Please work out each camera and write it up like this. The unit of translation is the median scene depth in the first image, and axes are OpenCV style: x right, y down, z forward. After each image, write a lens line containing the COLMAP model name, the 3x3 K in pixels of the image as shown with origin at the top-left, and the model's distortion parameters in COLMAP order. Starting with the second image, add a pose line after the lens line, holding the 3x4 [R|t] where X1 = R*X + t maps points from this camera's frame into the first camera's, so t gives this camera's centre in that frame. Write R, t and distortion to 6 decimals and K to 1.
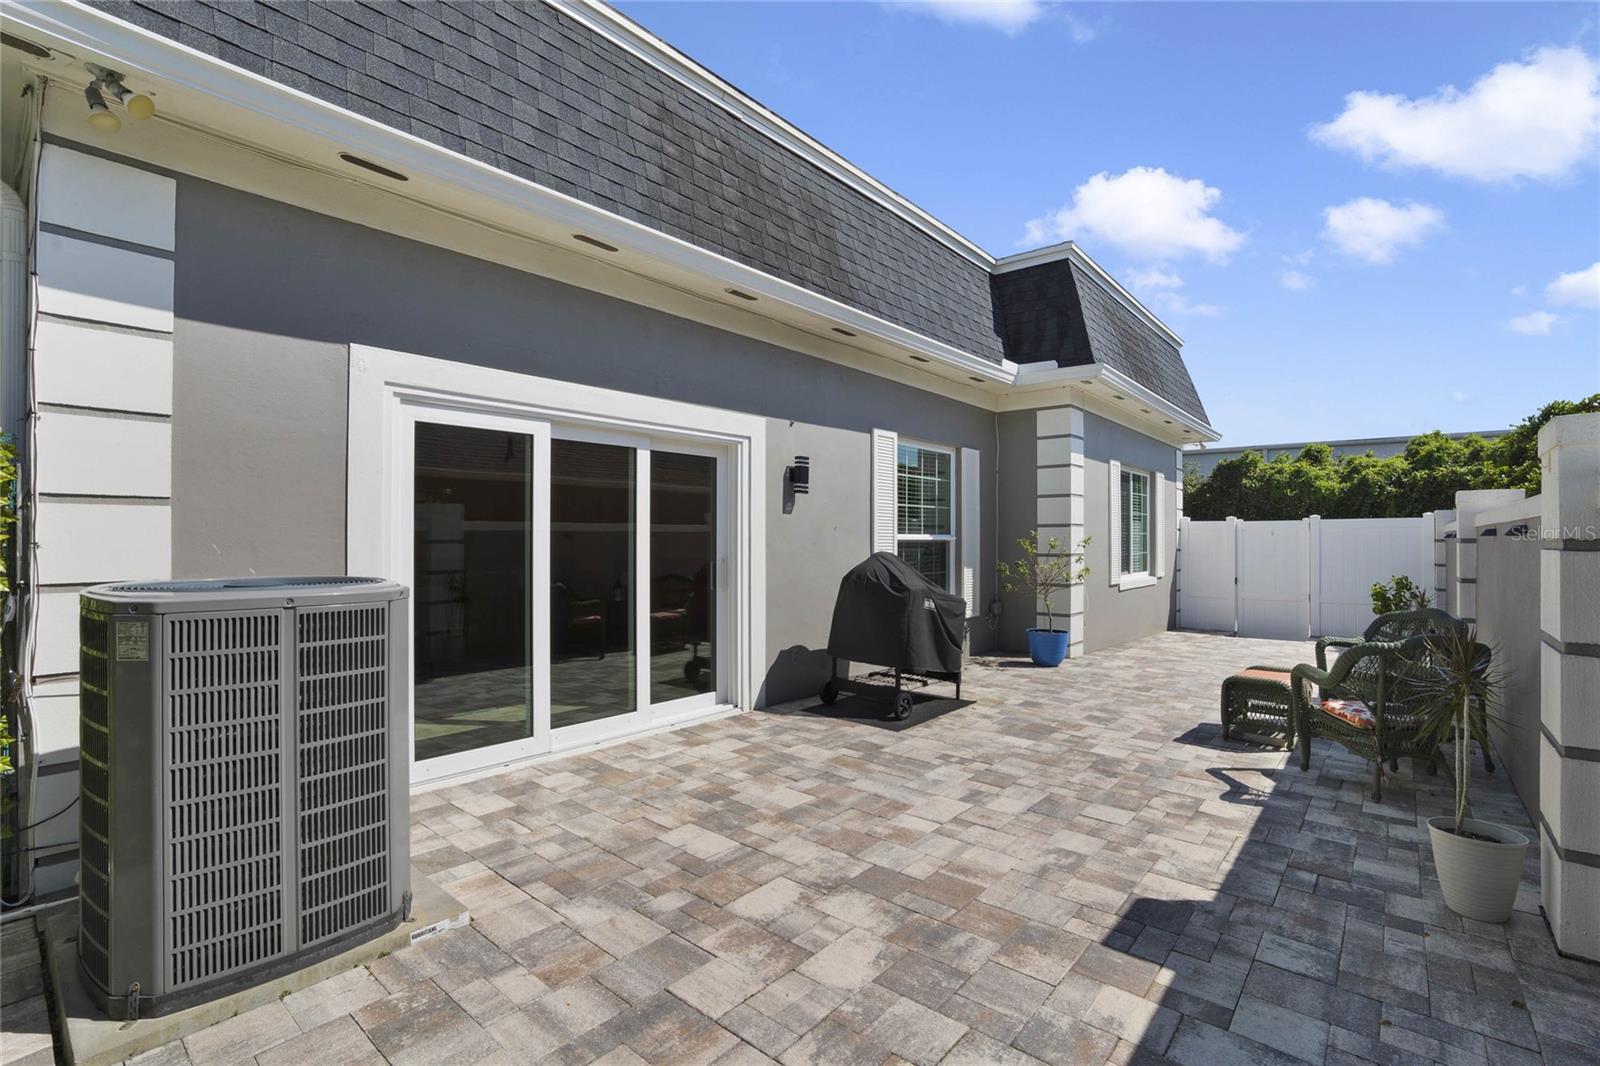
lens RADIAL K [[738.0, 0, 800.0], [0, 738.0, 533.0], [0, 0, 1]] dist [-0.068634, 0.026642]
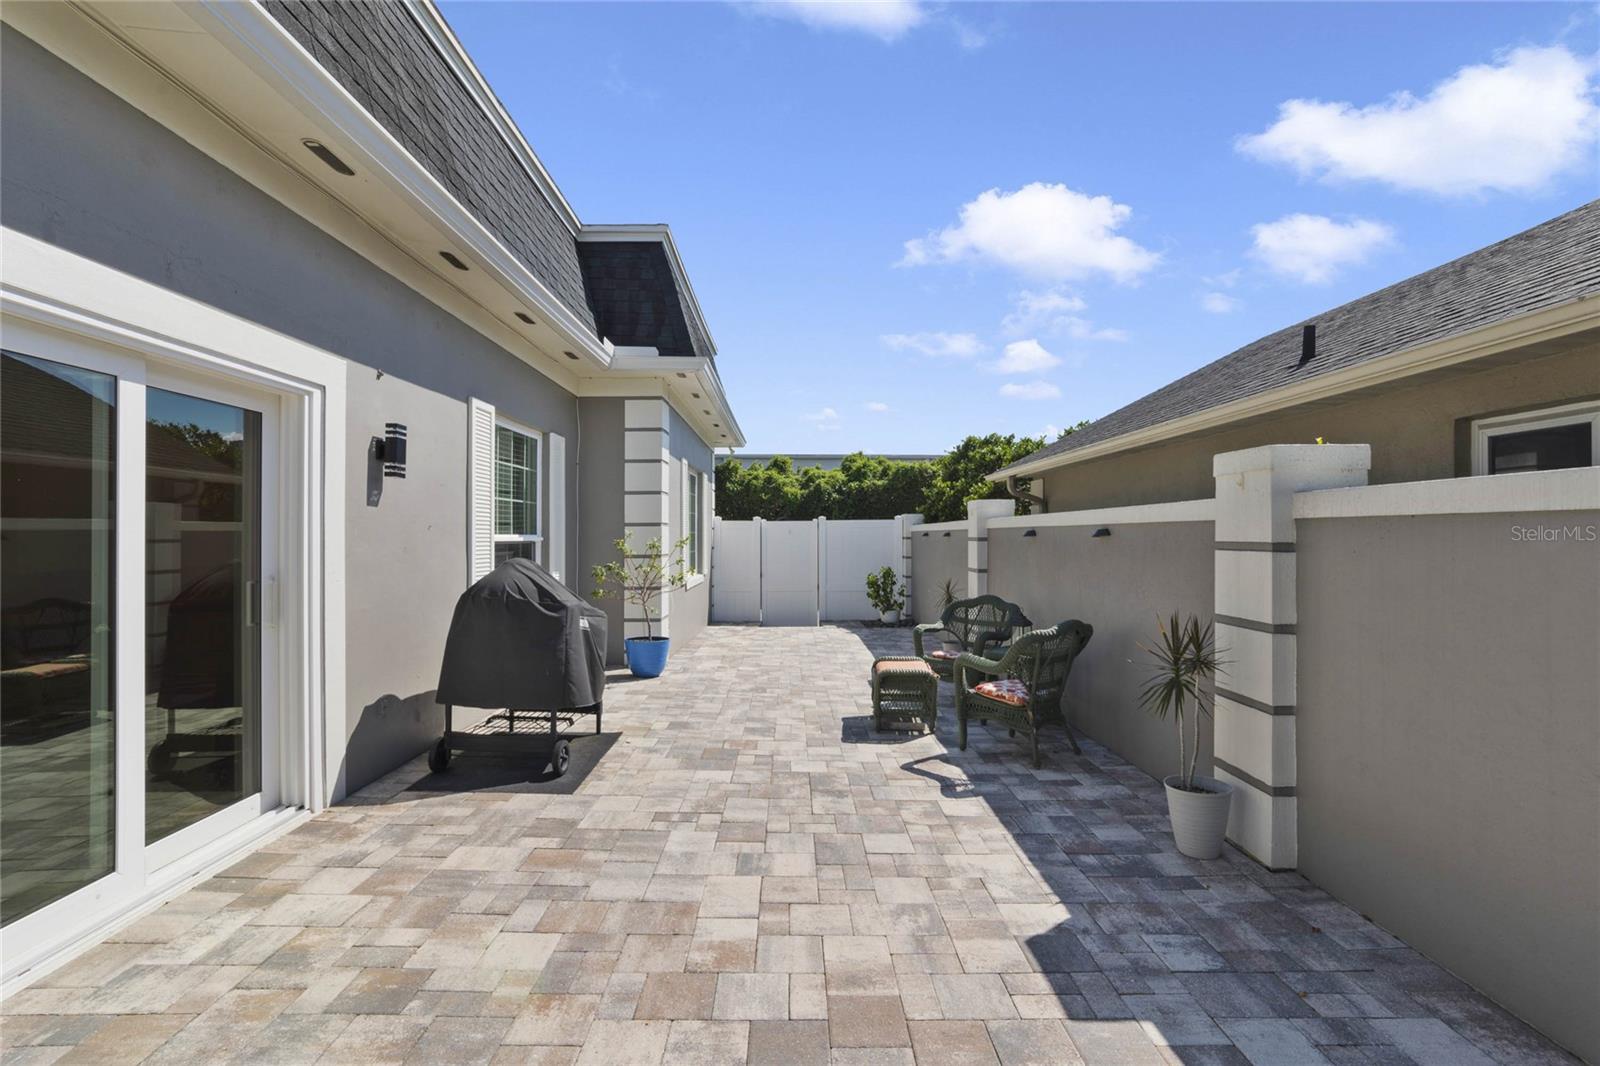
lens RADIAL K [[728.1, 0, 800.0], [0, 728.1, 533.0], [0, 0, 1]] dist [-0.049159, 0.025323]
pose [[0.750384, -0.000741, 0.661001, -0.192868], [-0.002486, 0.999989, 0.003942, -0.005897], [-0.660997, -0.004601, 0.750374, 0.288432]]
